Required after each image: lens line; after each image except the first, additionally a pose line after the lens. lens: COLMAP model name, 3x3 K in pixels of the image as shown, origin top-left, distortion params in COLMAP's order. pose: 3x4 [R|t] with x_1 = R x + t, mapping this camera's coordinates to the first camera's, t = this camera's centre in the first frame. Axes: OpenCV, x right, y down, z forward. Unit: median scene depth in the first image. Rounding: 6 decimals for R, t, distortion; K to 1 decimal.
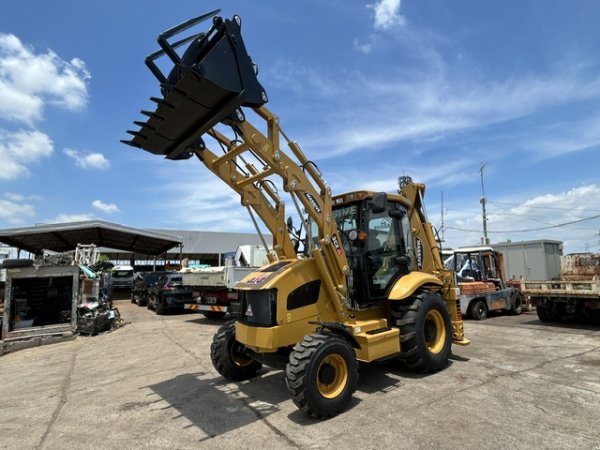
lens RADIAL K [[329.8, 0, 300.0], [0, 329.8, 225.0], [0, 0, 1]] dist [-0.001545, 0.001197]
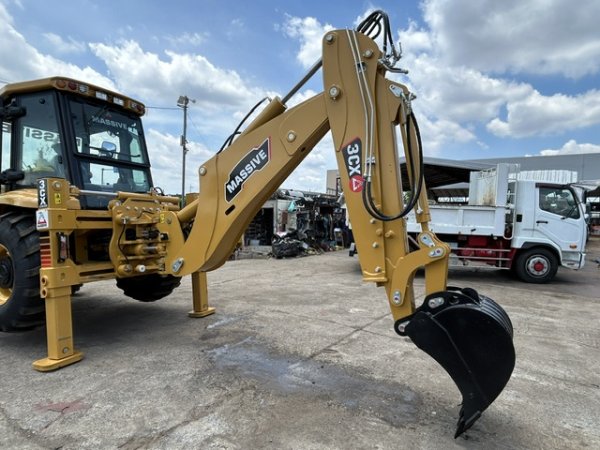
lens RADIAL K [[364.9, 0, 300.0], [0, 364.9, 225.0], [0, 0, 1]] dist [0.000677, 0.001263]
pose [[0.406397, 0.068641, -0.911114, 0.598928], [0.097521, 0.988219, 0.117949, 0.070824], [0.908477, -0.136787, 0.394916, 0.586161]]
